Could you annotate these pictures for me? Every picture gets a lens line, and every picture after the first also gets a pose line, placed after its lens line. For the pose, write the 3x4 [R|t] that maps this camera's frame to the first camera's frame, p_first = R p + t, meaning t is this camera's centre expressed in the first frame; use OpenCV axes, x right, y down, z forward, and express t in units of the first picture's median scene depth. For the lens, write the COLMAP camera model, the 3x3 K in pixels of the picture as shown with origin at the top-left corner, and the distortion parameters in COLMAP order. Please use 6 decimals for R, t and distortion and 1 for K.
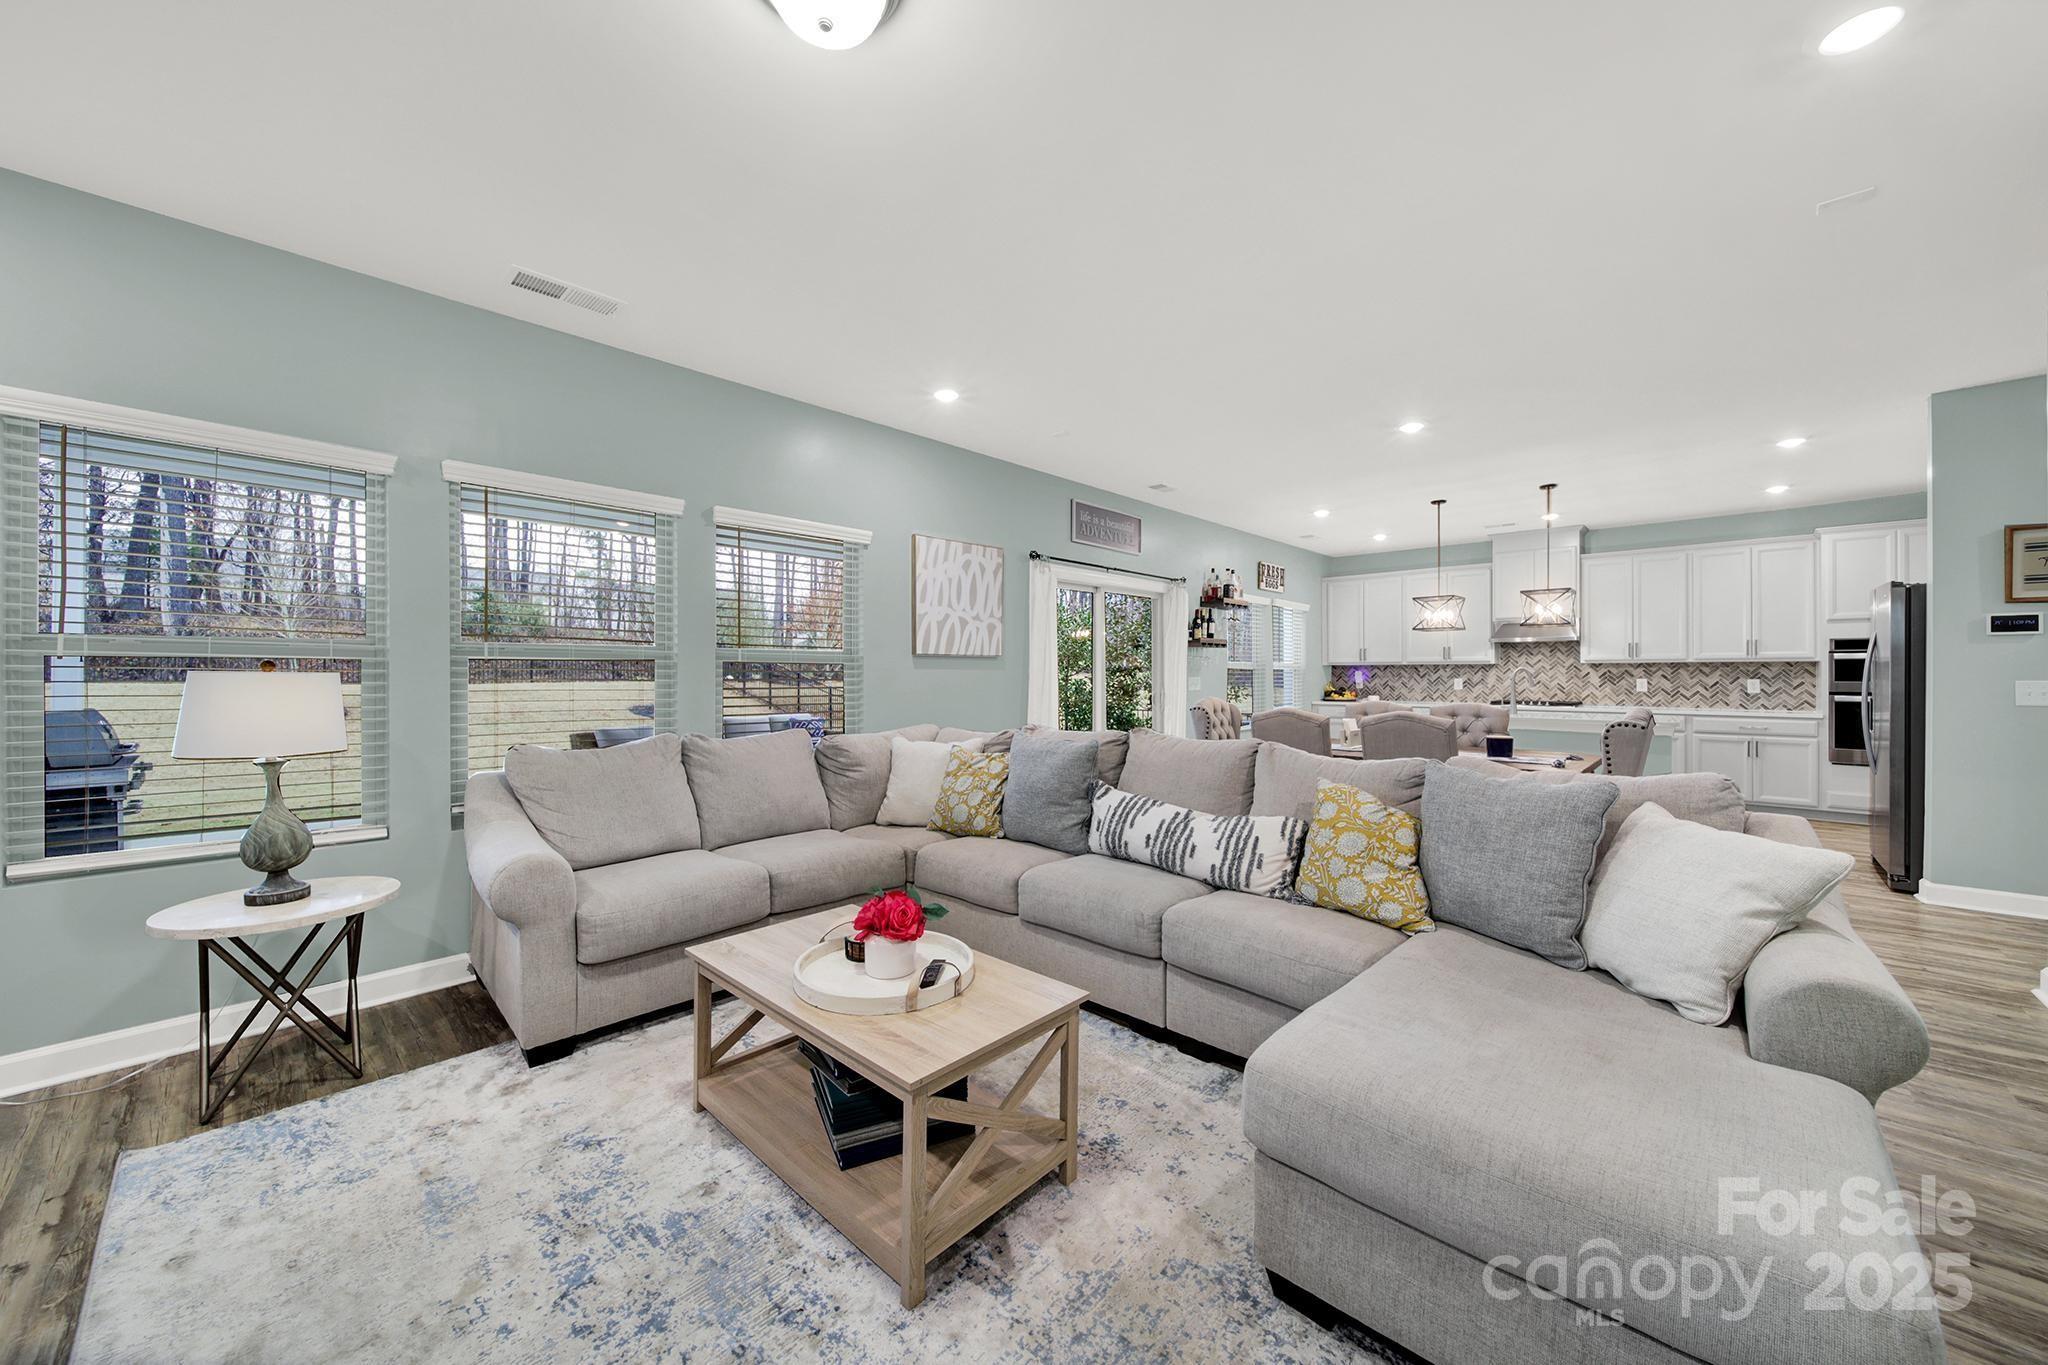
lens RADIAL K [[741.6, 0, 1023.2], [0, 741.6, 668.7], [0, 0, 1]] dist [-0.000686, -0.000750]
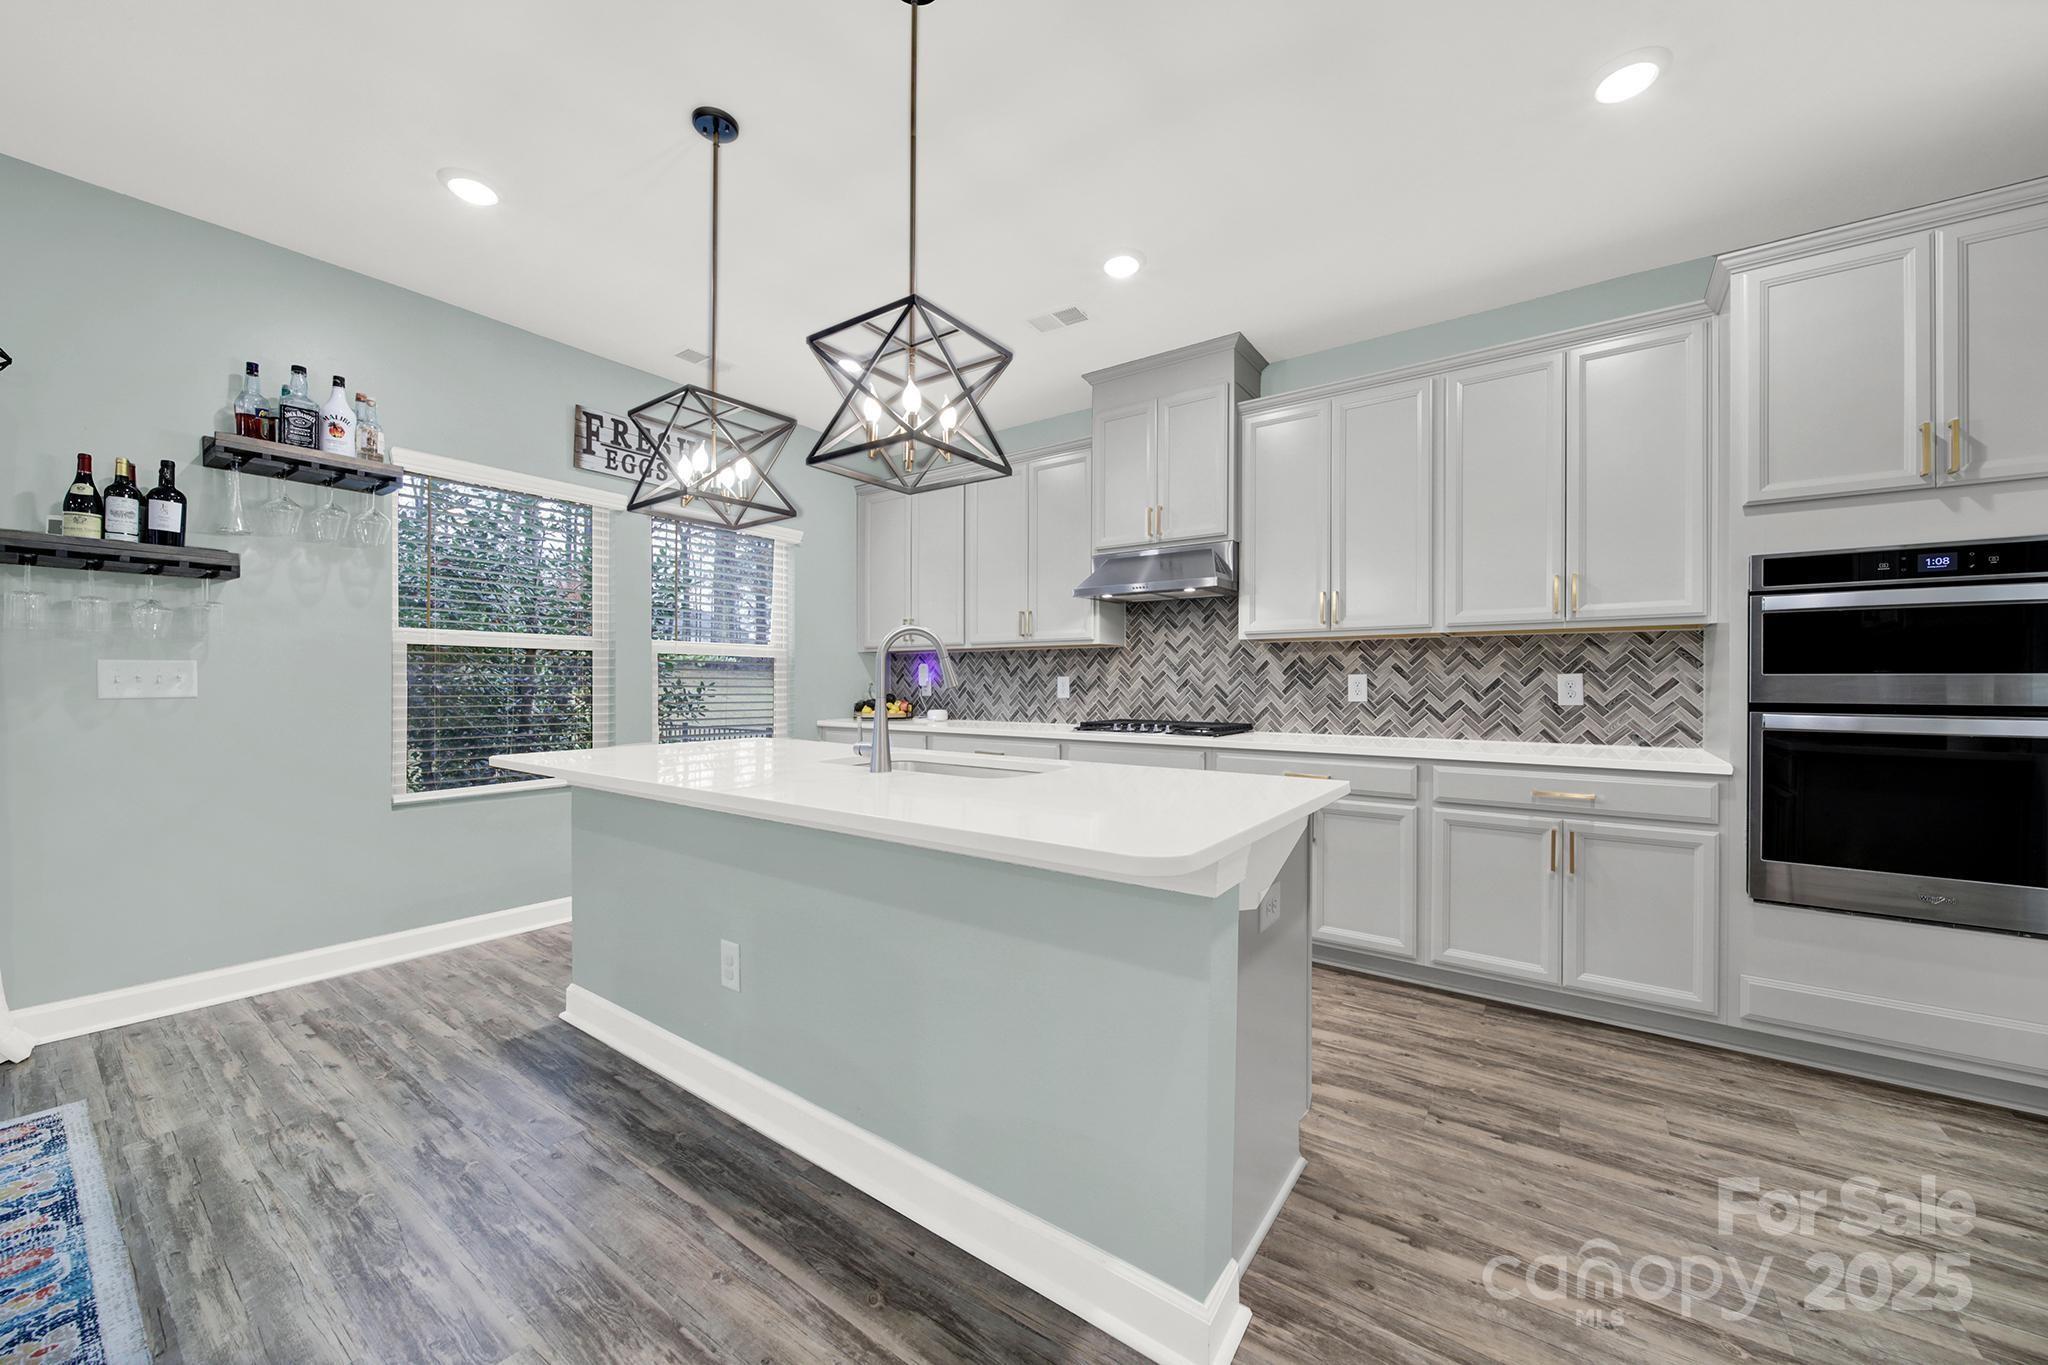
lens RADIAL K [[748.5, 0, 1029.0], [0, 748.5, 680.2], [0, 0, 1]] dist [-0.002011, -0.000357]
pose [[0.991070, 0.004788, 0.133256, 0.638560], [-0.004907, 0.999988, 0.000562, 0.020135], [-0.133252, -0.001211, 0.991082, 0.633026]]
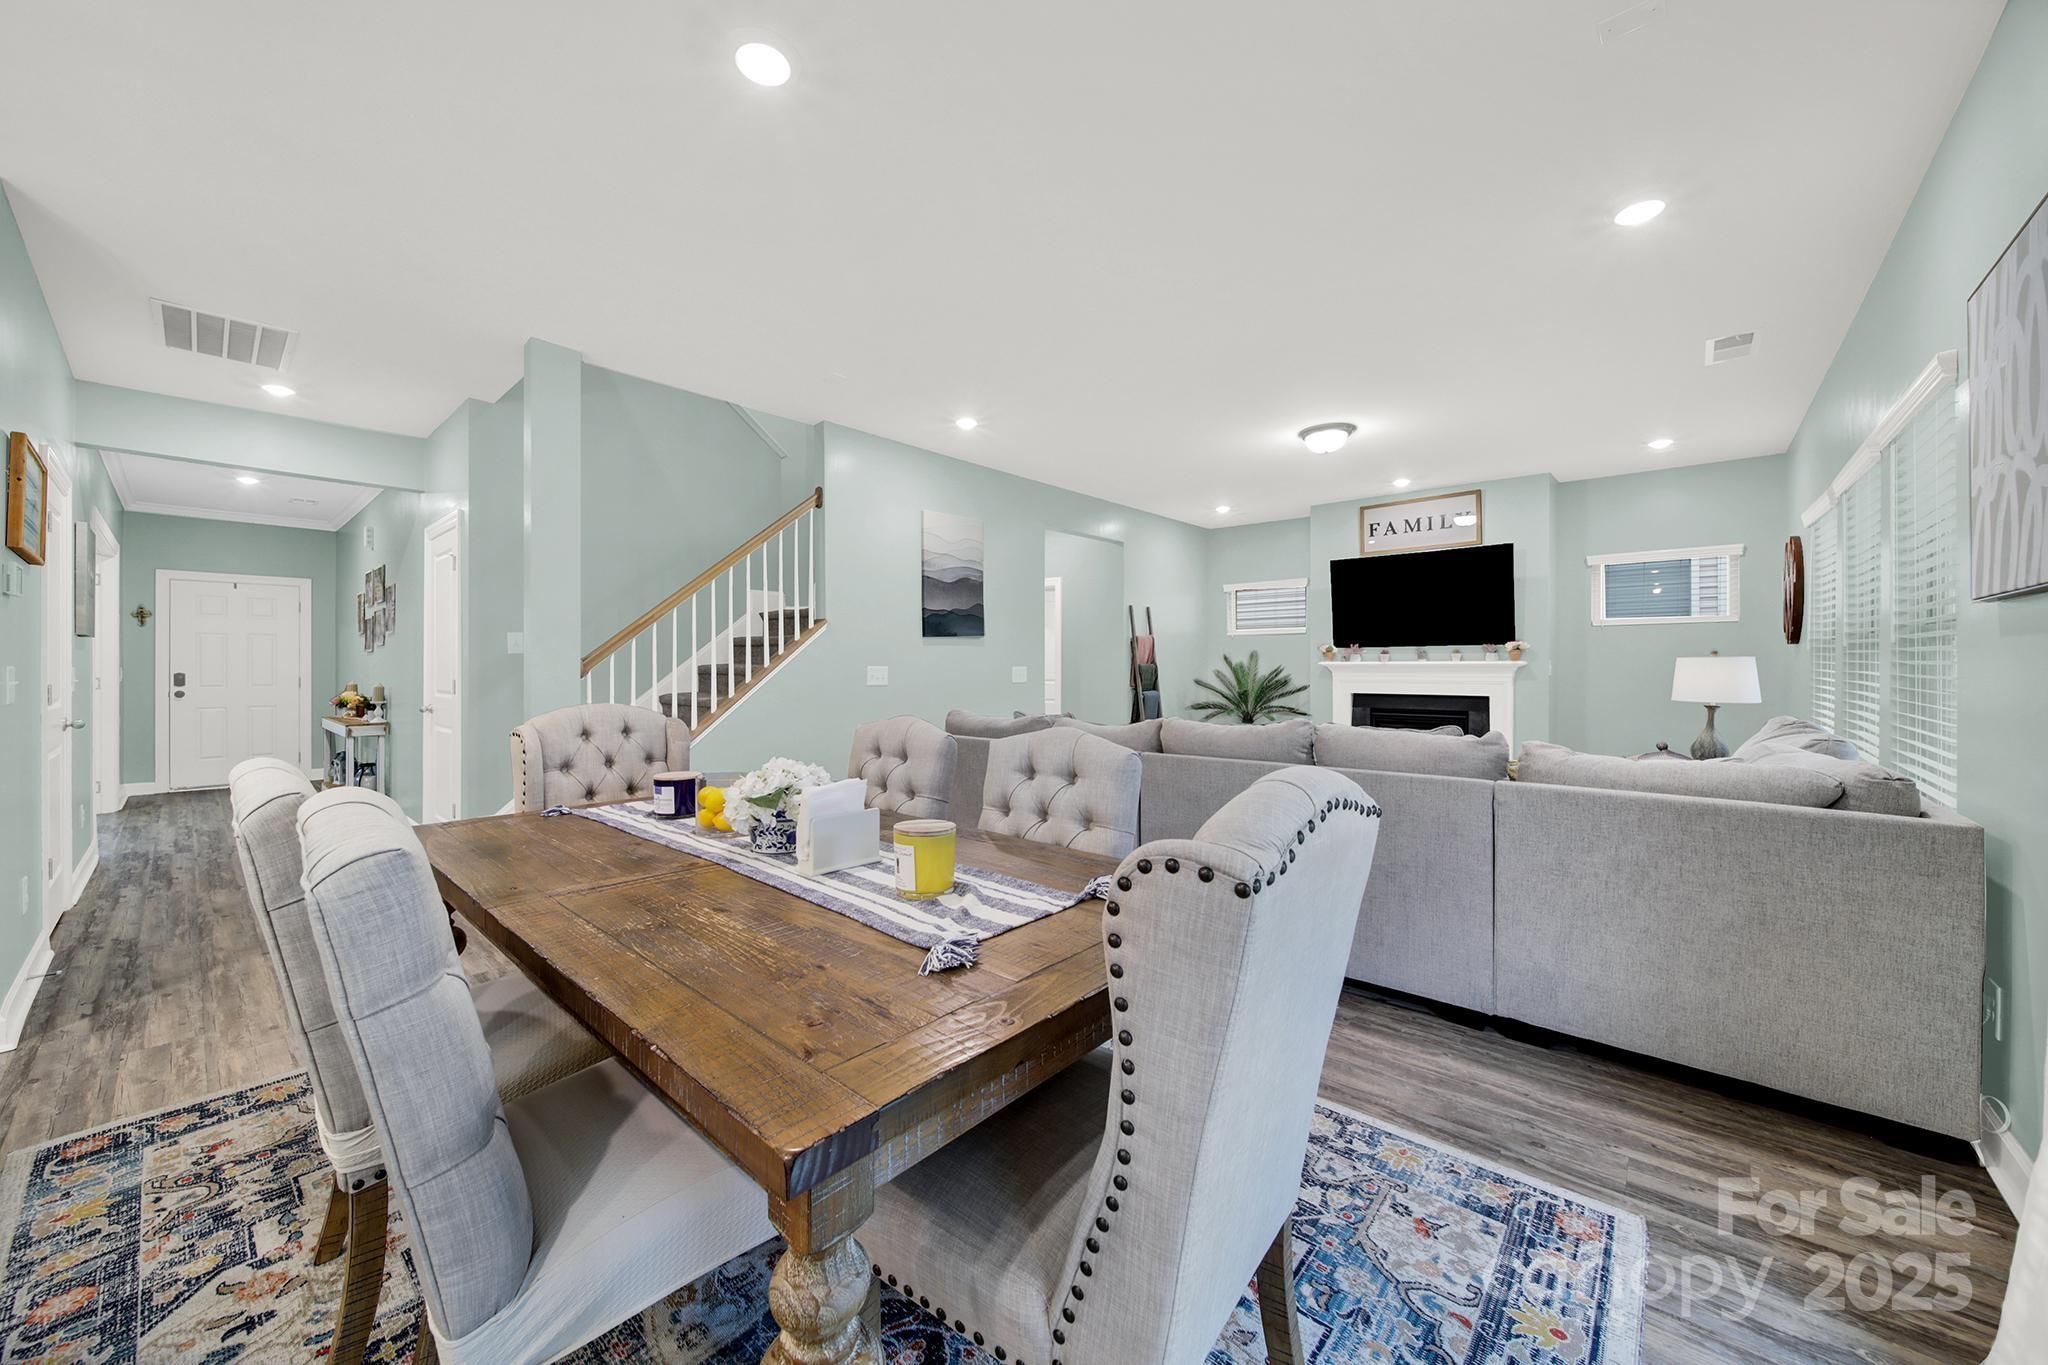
lens RADIAL K [[741.6, 0, 1023.2], [0, 741.6, 668.7], [0, 0, 1]] dist [-0.000686, -0.000750]
pose [[-0.999513, 0.001784, -0.031163, 0.262560], [0.001869, 0.999995, -0.002706, 0.012513], [0.031158, -0.002763, -0.999511, 0.959937]]
